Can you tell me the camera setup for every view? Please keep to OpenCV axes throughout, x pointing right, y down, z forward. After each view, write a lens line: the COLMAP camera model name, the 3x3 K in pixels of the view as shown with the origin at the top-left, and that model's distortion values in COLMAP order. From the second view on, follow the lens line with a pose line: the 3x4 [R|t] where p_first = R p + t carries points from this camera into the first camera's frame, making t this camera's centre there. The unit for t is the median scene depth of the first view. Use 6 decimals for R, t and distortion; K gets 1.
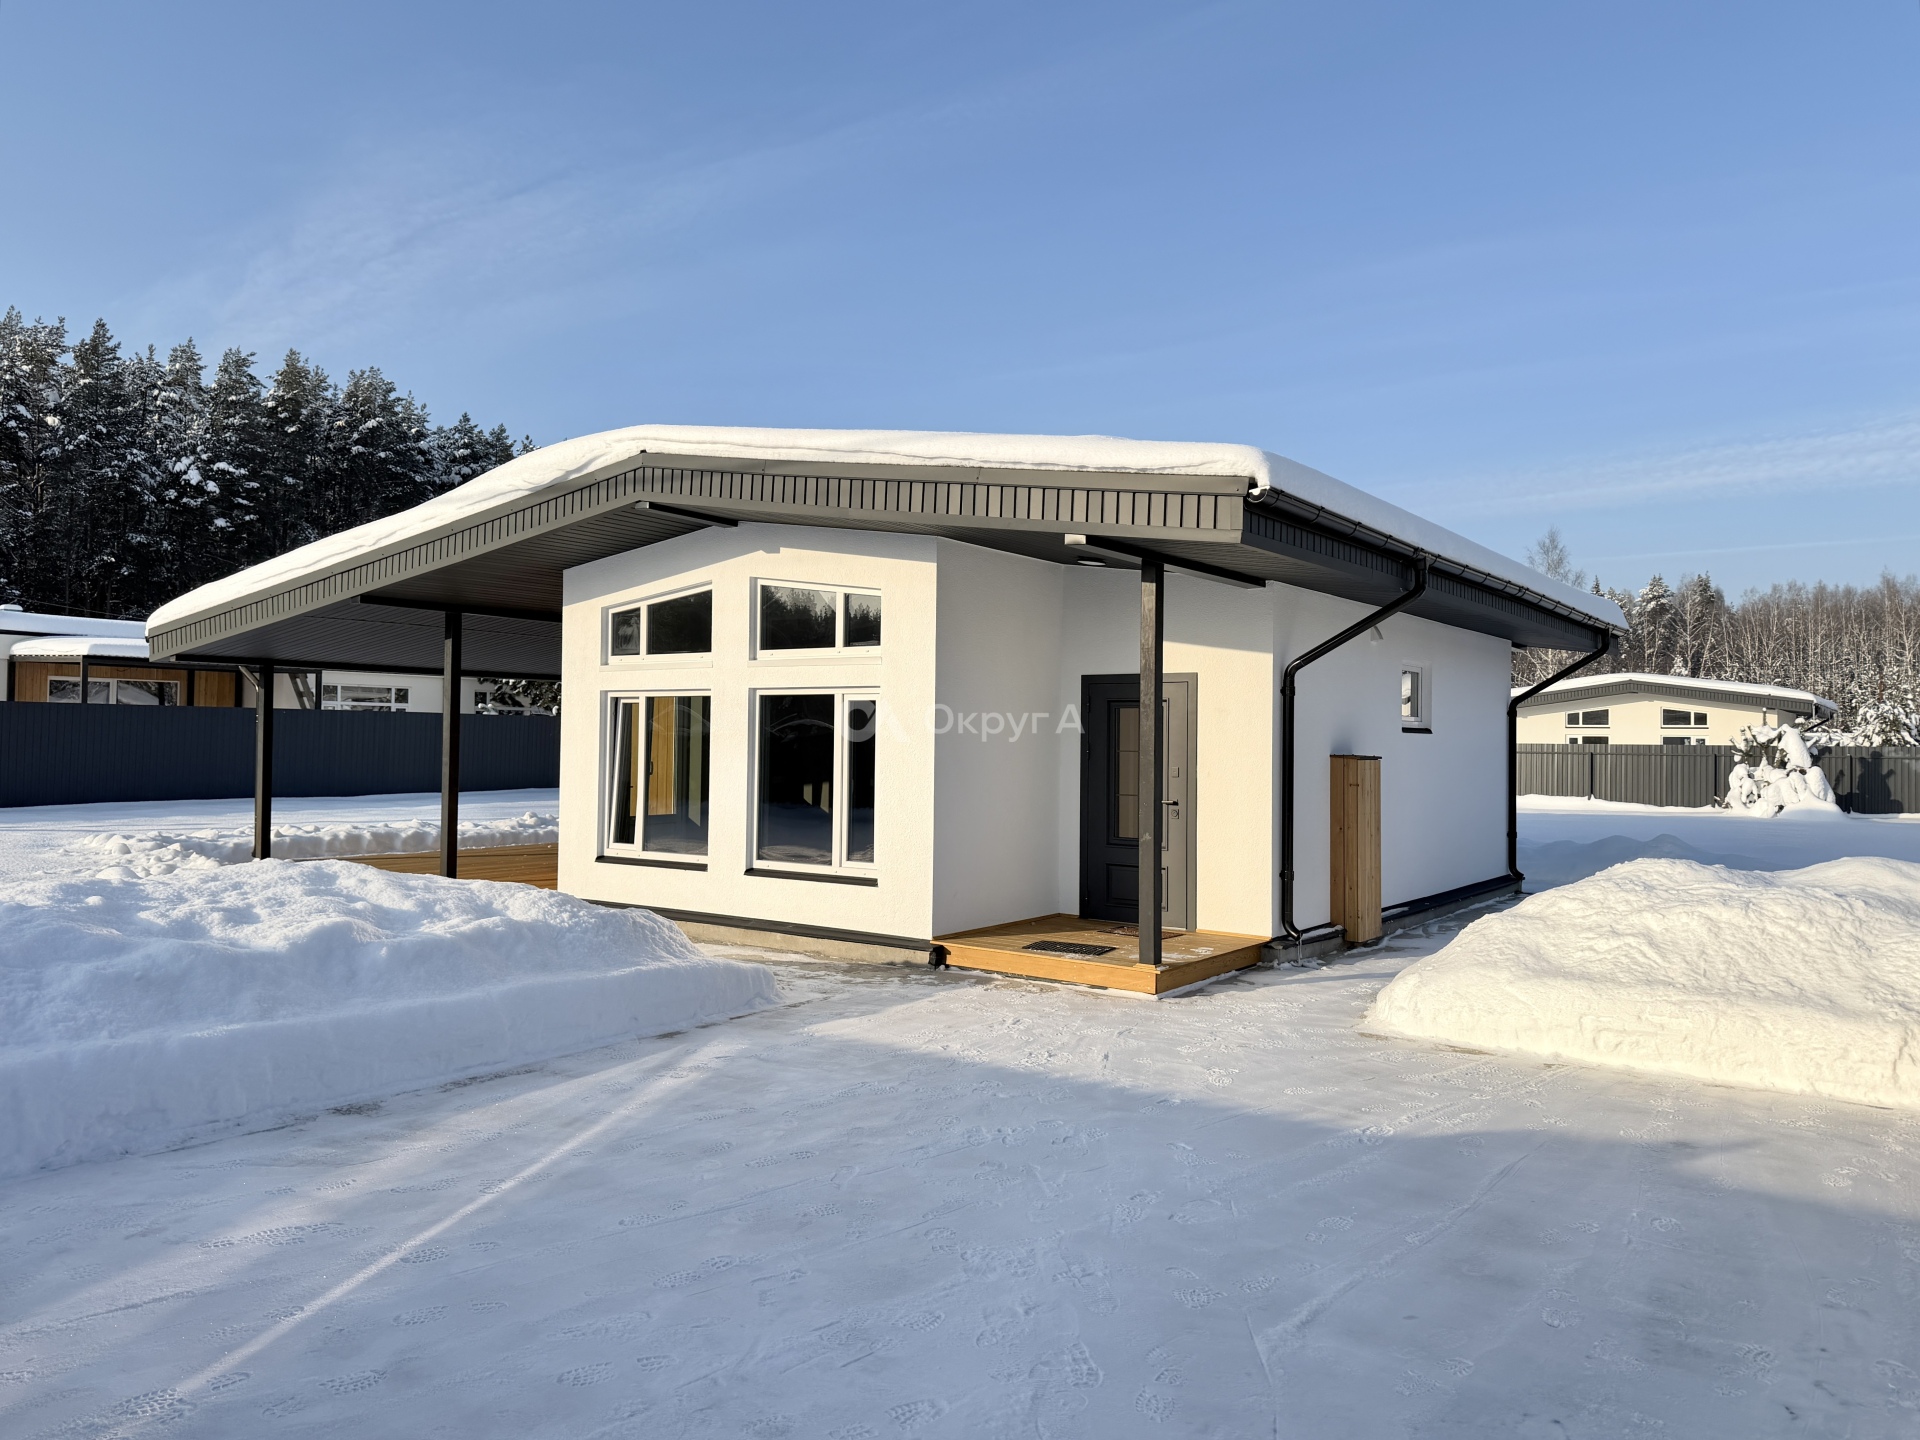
lens RADIAL K [[1368.4, 0, 930.1], [0, 1368.4, 727.0], [0, 0, 1]] dist [0.108012, -0.158660]
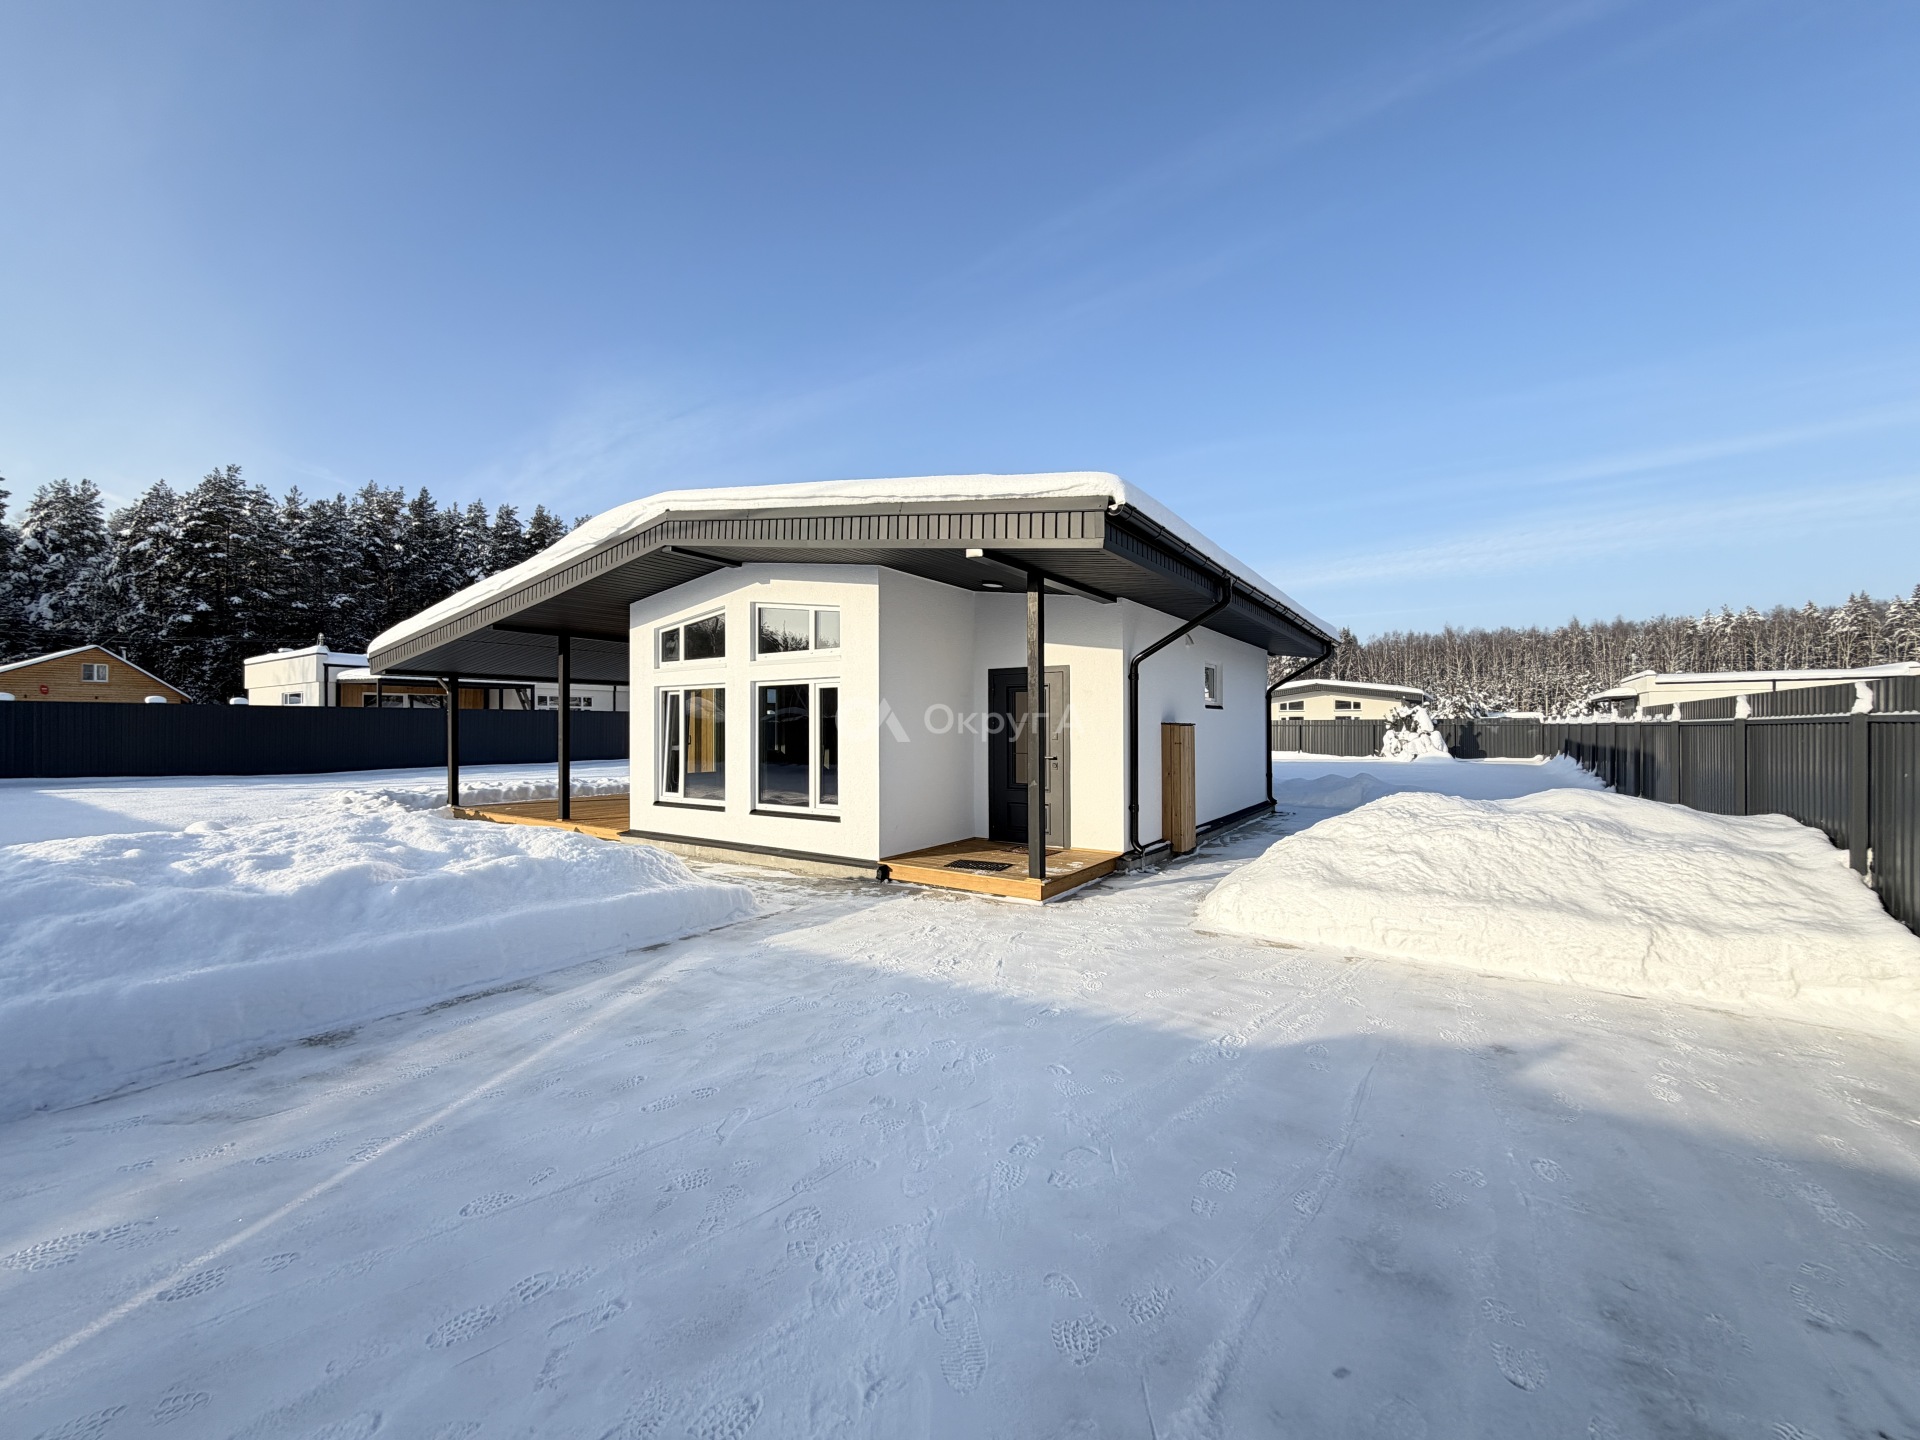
lens RADIAL K [[796.0, 0, 928.7], [0, 796.0, 730.4], [0, 0, 1]] dist [-0.000276, -0.000176]
pose [[0.999707, -0.015578, 0.018503, 0.047064], [0.015290, 0.999761, 0.015604, 0.016647], [-0.018742, -0.015316, 0.999707, 0.254973]]
